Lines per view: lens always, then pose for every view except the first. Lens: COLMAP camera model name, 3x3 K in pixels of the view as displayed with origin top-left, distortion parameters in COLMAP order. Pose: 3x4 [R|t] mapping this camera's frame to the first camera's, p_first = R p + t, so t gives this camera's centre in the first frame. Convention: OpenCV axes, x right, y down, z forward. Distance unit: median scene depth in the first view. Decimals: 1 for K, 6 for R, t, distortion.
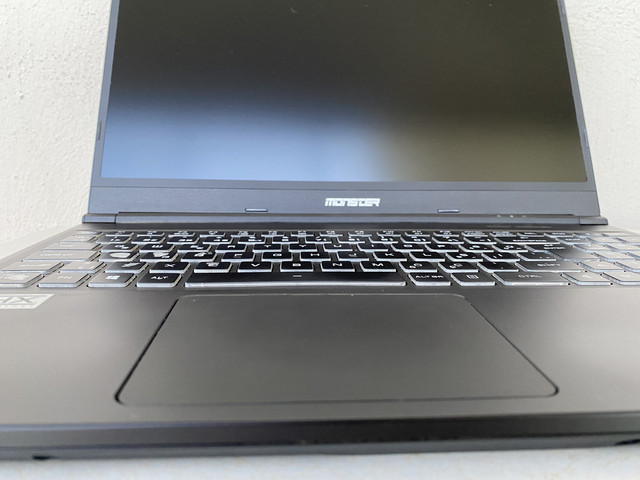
lens RADIAL K [[495.4, 0, 320.0], [0, 495.4, 240.0], [0, 0, 1]] dist [0.002876, -0.000109]
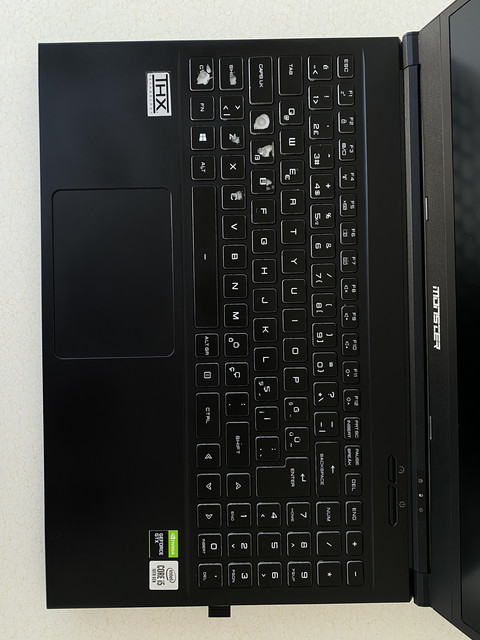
lens RADIAL K [[486.4, 0, 245.1], [0, 486.4, 319.9], [0, 0, 1]] dist [0.048505, -0.094131]
pose [[-0.050095, 0.998346, -0.028212, 0.129286], [-0.202211, 0.017524, 0.979185, -0.984581], [0.978060, 0.054757, 0.200998, 0.582142]]
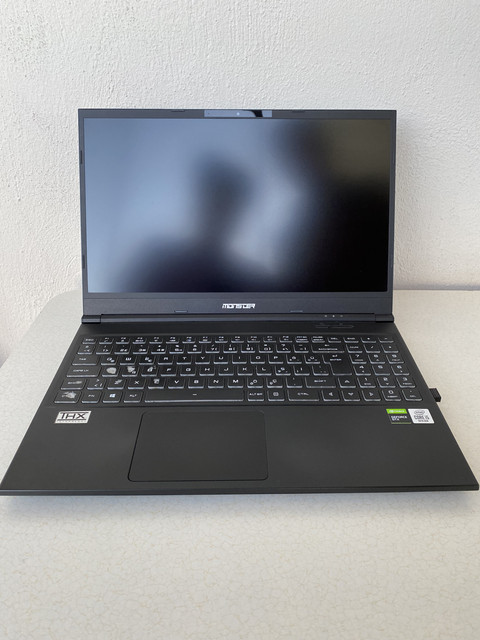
lens RADIAL K [[486.4, 0, 245.1], [0, 486.4, 319.9], [0, 0, 1]] dist [0.048505, -0.094131]
pose [[0.998692, 0.018422, -0.047691, 0.192958], [-0.001078, 0.940202, 0.340615, -0.685230], [0.051114, -0.340118, 0.938993, -0.638215]]
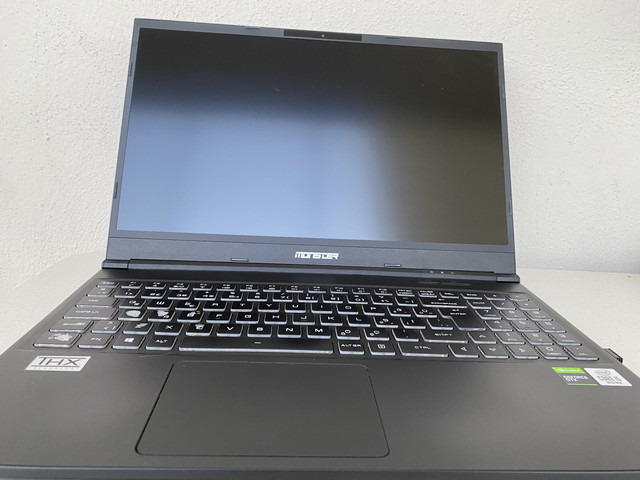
lens RADIAL K [[495.4, 0, 320.0], [0, 495.4, 240.0], [0, 0, 1]] dist [0.002876, -0.000109]
pose [[0.999147, 0.041210, -0.002485, 0.088187], [-0.041002, 0.997546, 0.056760, -0.218623], [0.004818, -0.056610, 0.998385, -0.288675]]
